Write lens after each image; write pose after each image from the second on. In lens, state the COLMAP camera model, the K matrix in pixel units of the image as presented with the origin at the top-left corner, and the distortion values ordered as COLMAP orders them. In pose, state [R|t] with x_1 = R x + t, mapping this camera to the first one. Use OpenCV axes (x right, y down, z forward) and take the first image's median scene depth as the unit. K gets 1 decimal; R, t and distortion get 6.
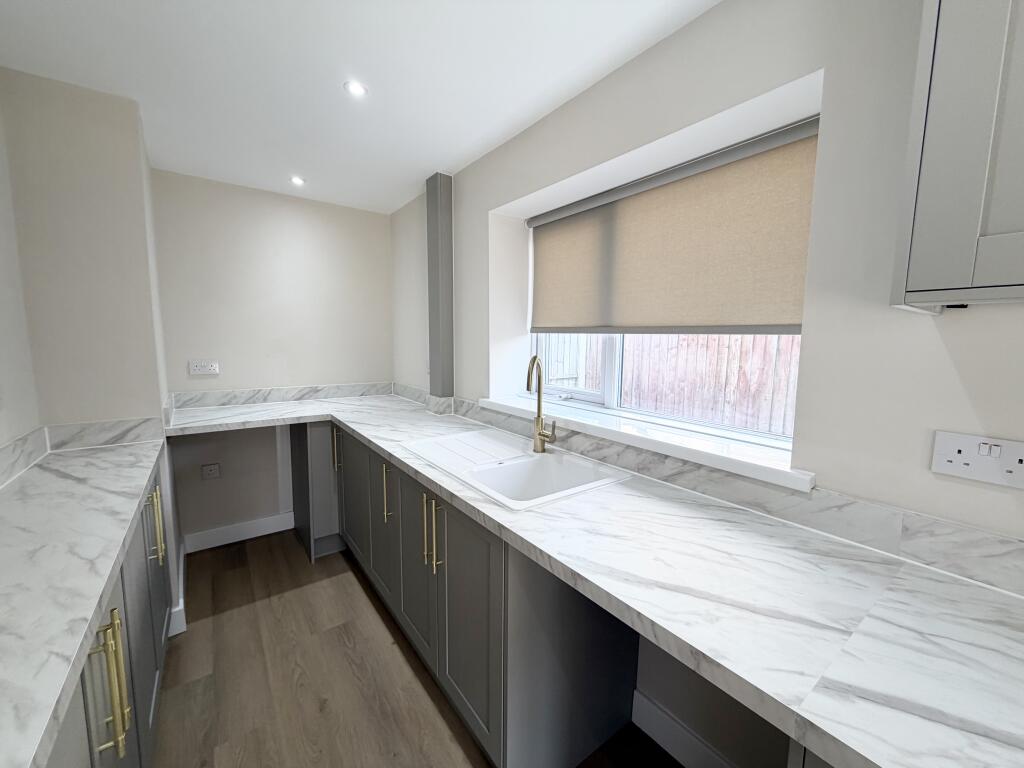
lens RADIAL K [[407.7, 0, 511.8], [0, 407.7, 383.3], [0, 0, 1]] dist [0.000429, 0.000056]
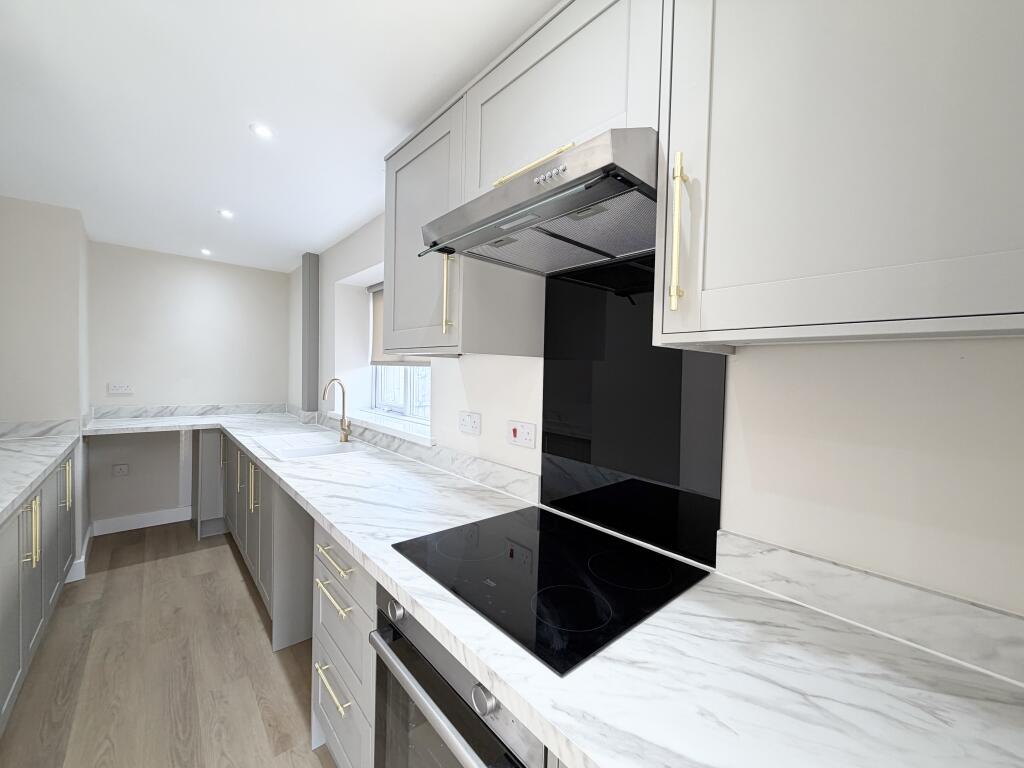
lens RADIAL K [[407.7, 0, 510.9], [0, 407.7, 383.5], [0, 0, 1]] dist [0.000429, 0.000056]
pose [[0.996586, 0.011972, 0.081691, 0.478534], [-0.005158, 0.996527, -0.083112, 0.062779], [-0.082402, 0.082407, 0.993186, -0.500403]]
